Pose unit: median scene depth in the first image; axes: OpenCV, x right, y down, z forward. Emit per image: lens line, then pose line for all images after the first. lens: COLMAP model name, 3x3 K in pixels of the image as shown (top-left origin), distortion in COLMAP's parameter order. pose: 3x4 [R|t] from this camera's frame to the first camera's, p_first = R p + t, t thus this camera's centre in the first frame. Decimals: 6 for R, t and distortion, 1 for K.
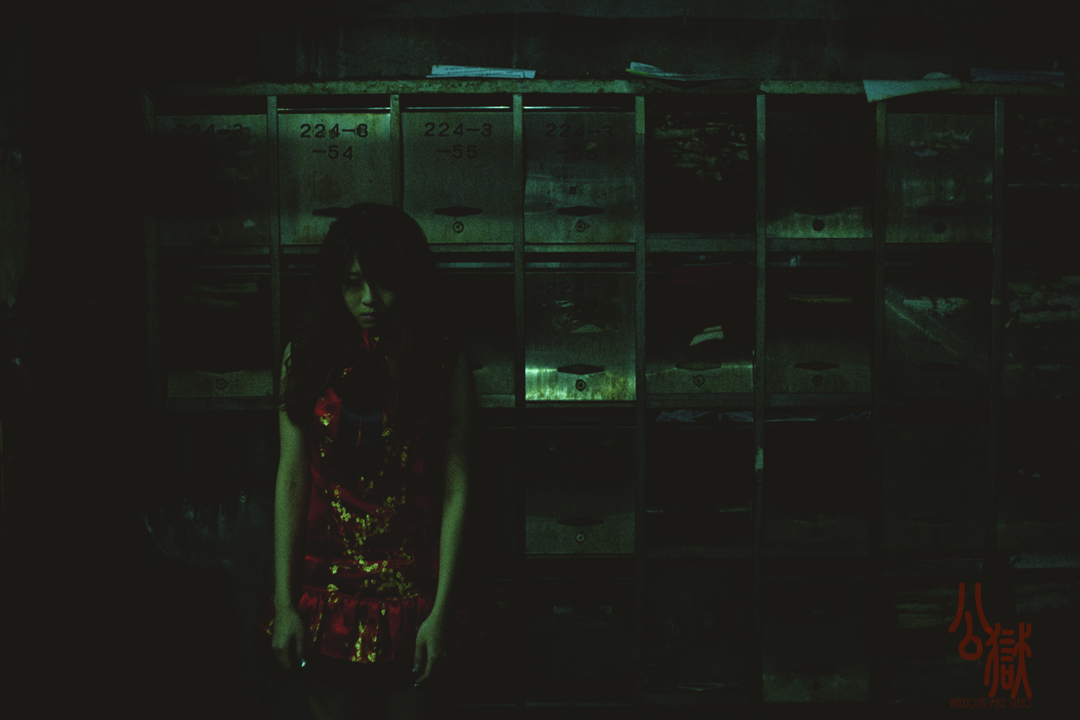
lens RADIAL K [[1606.7, 0, 536.3], [0, 1606.7, 361.9], [0, 0, 1]] dist [-0.076657, 0.000000]
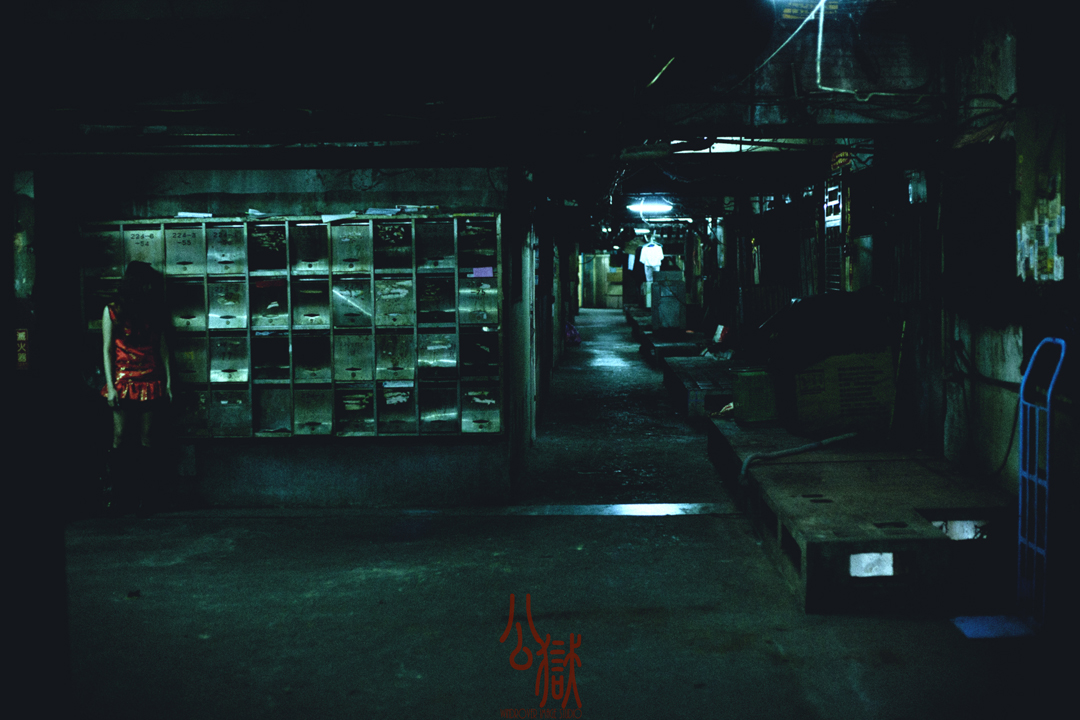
lens RADIAL K [[1606.7, 0, 542.9], [0, 1606.7, 359.1], [0, 0, 1]] dist [-0.076657, 0.000000]
pose [[0.997625, -0.011491, -0.067917, 0.791163], [0.009652, 0.999580, -0.027343, 0.164639], [0.068202, 0.026622, 0.997316, -1.835737]]
